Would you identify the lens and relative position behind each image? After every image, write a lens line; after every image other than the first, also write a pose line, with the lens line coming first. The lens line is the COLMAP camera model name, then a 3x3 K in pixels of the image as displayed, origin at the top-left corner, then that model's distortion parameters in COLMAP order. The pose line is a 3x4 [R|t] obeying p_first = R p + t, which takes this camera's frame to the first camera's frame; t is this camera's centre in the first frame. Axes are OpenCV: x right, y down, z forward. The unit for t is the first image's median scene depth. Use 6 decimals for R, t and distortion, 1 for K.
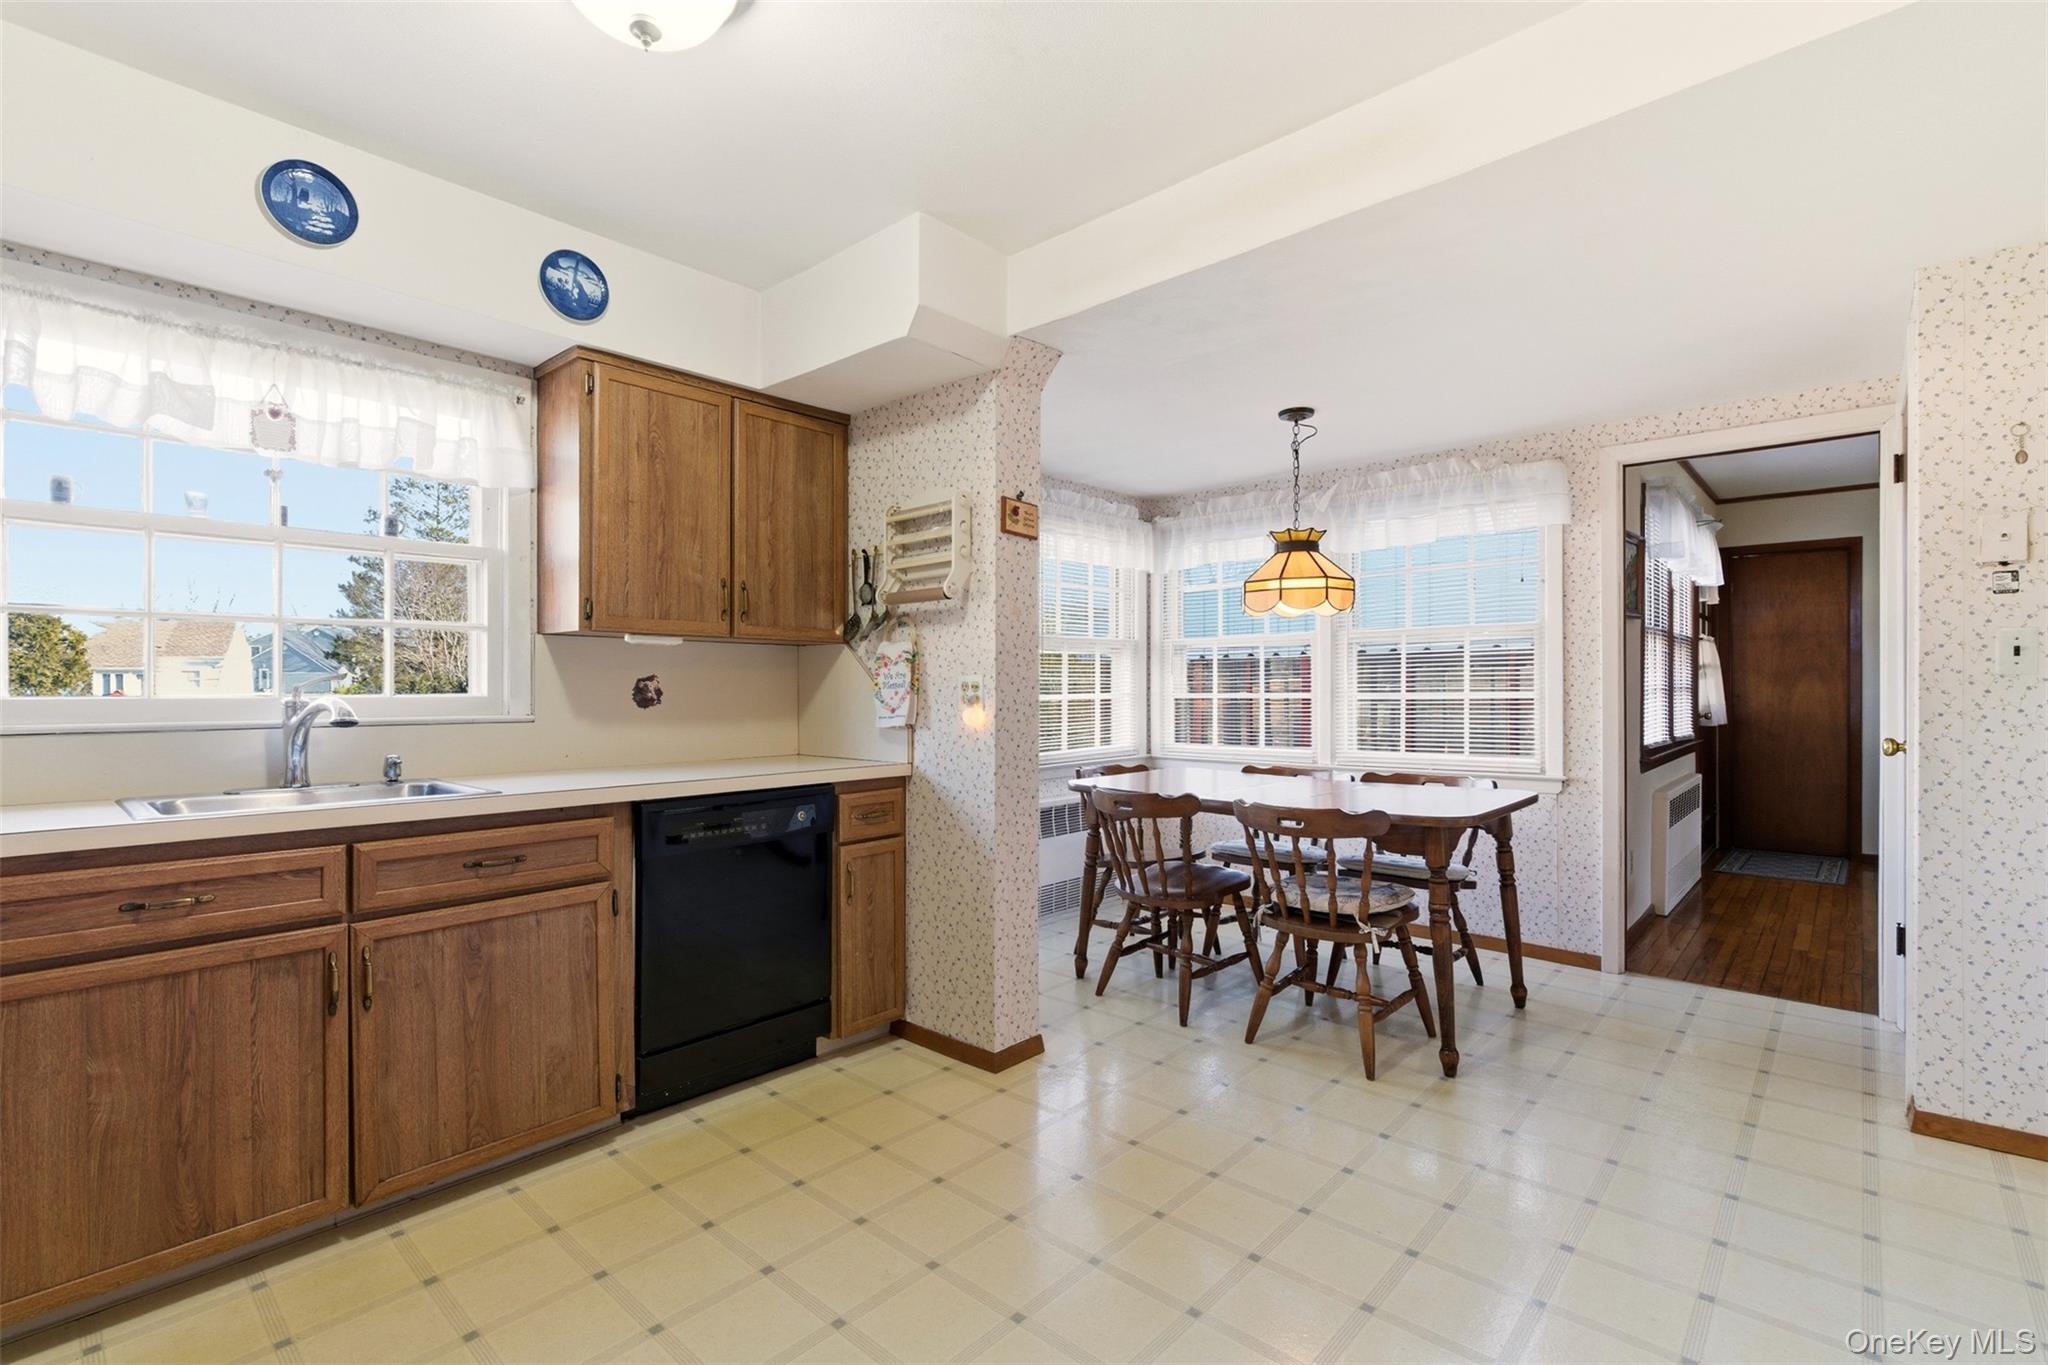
lens RADIAL K [[921.4, 0, 1016.2], [0, 921.4, 688.0], [0, 0, 1]] dist [-0.000212, -0.000153]
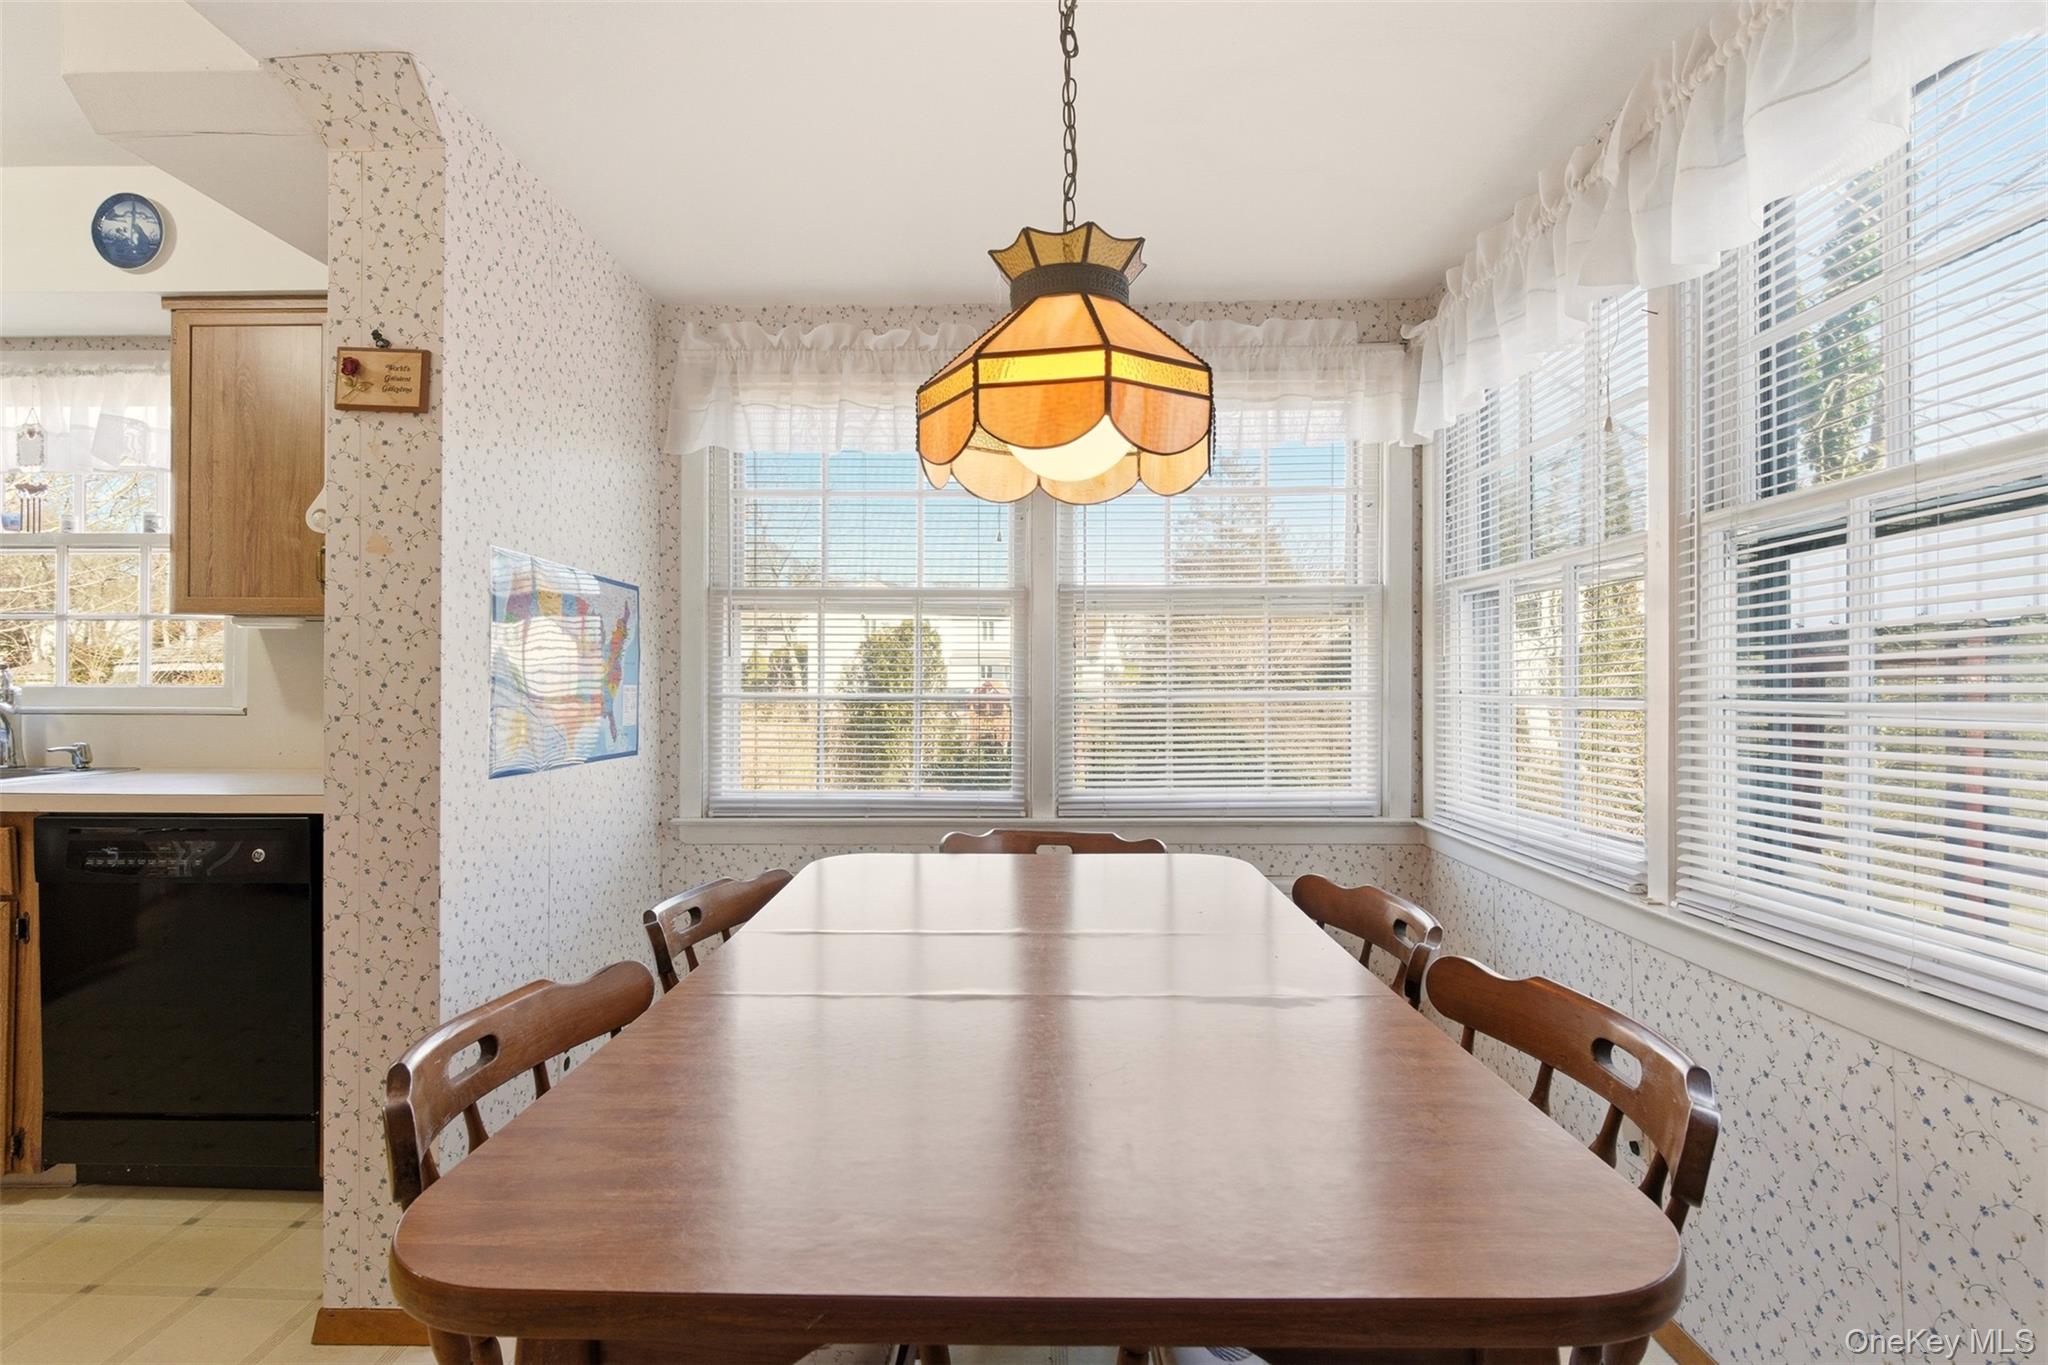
lens RADIAL K [[980.4, 0, 1024.6], [0, 980.4, 675.7], [0, 0, 1]] dist [0.000084, -0.001678]
pose [[0.664291, -0.000628, -0.747474, 0.724580], [-0.002248, 0.999993, -0.002837, -0.001796], [0.747471, 0.003565, 0.664285, 0.907330]]
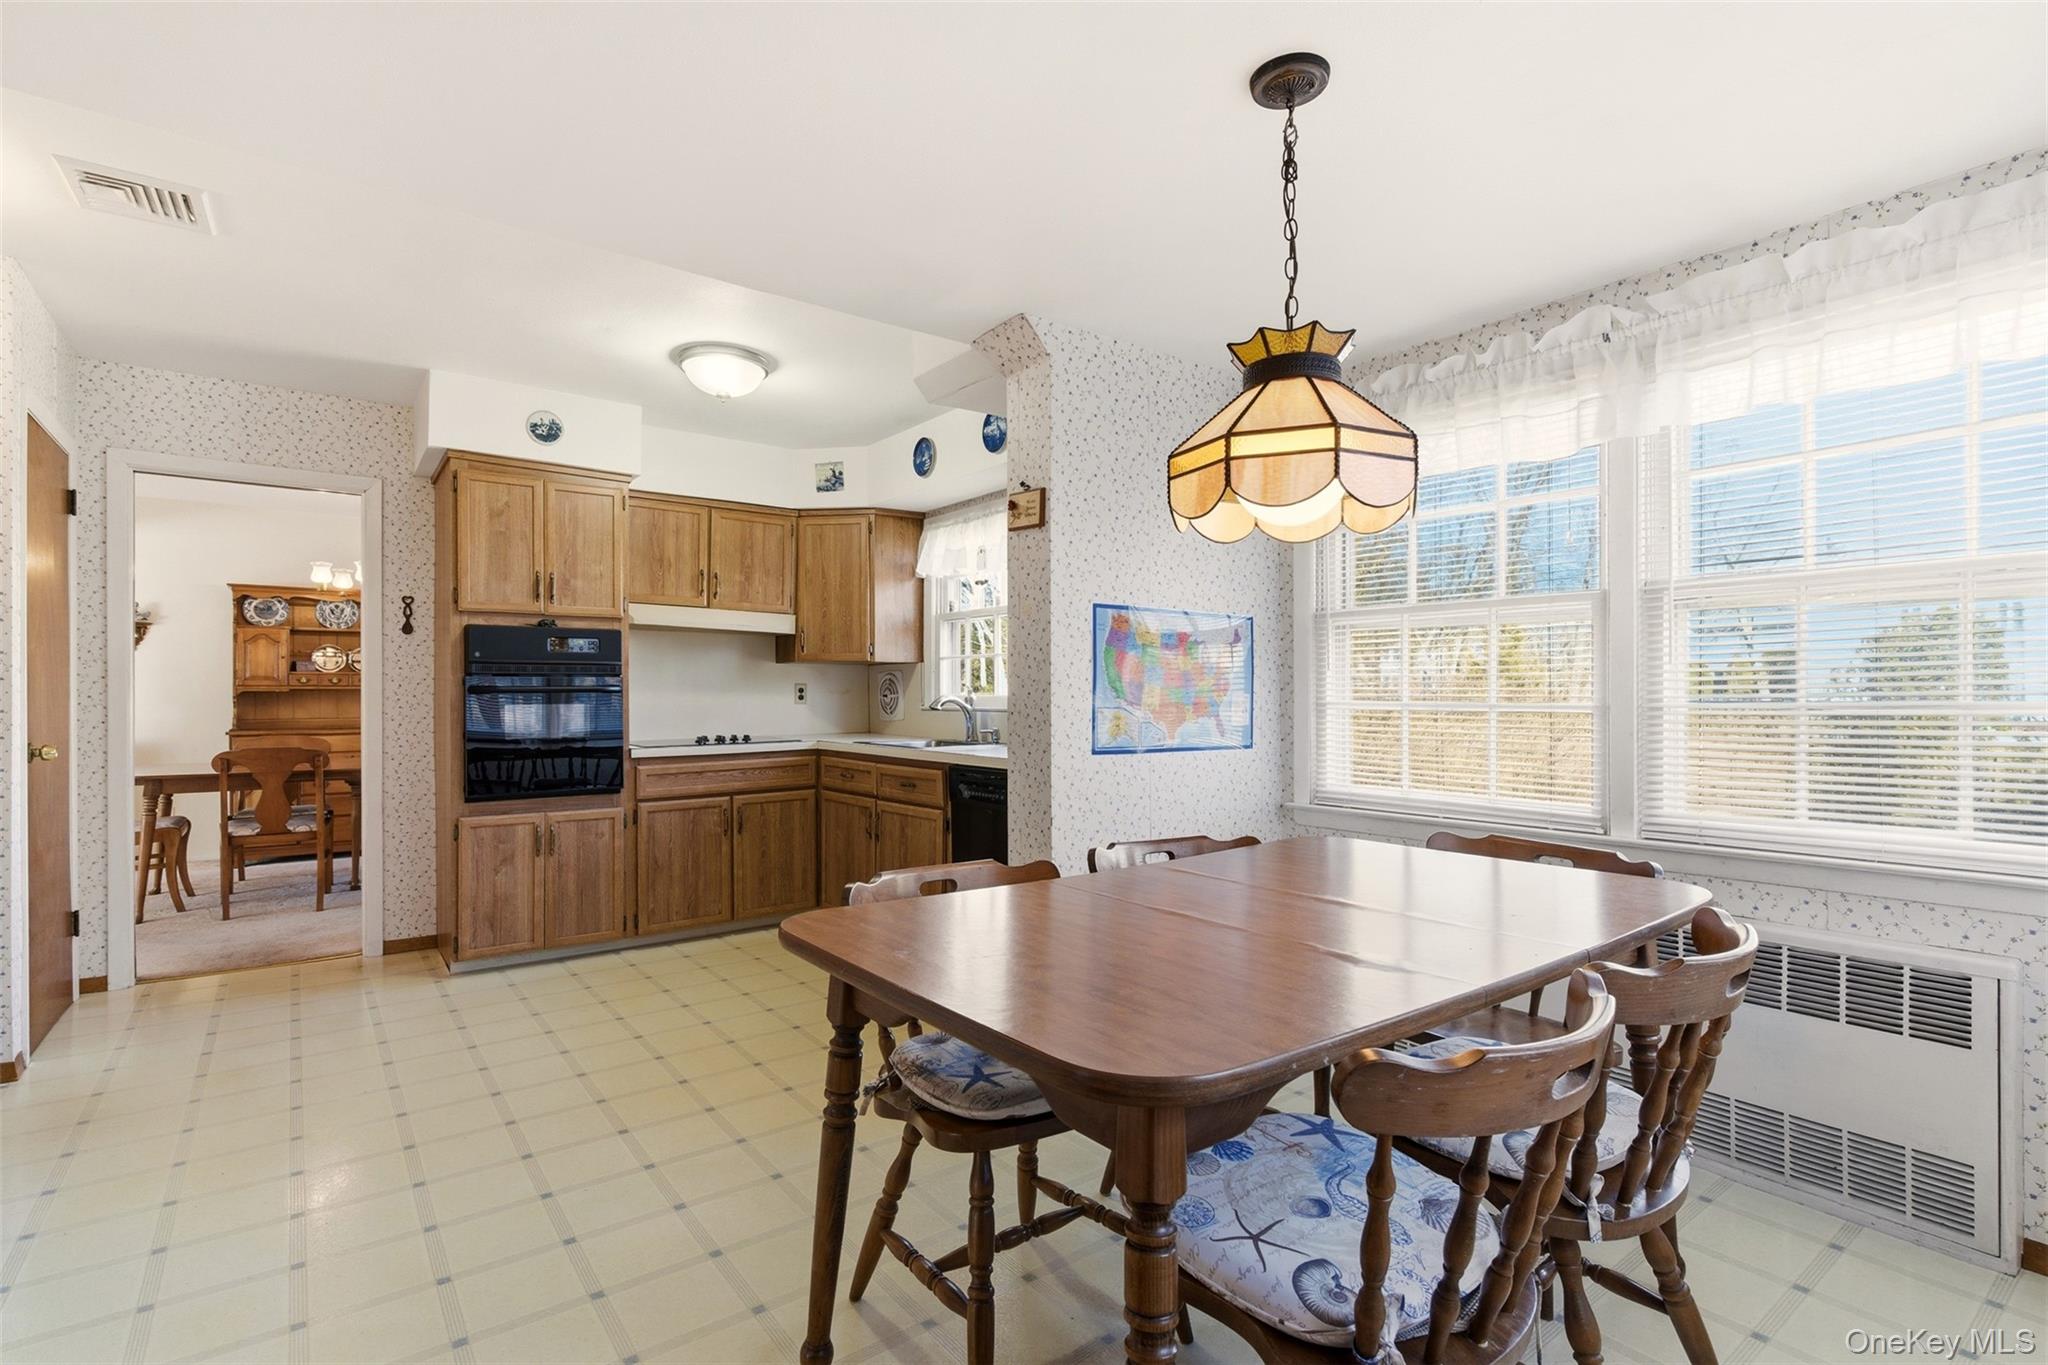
lens RADIAL K [[980.4, 0, 1021.4], [0, 980.4, 690.6], [0, 0, 1]] dist [0.000084, -0.001678]
pose [[-0.187290, 0.000443, -0.982305, 1.001622], [0.003586, 0.999994, -0.000233, 0.000516], [0.982298, -0.003566, -0.187290, 1.199772]]
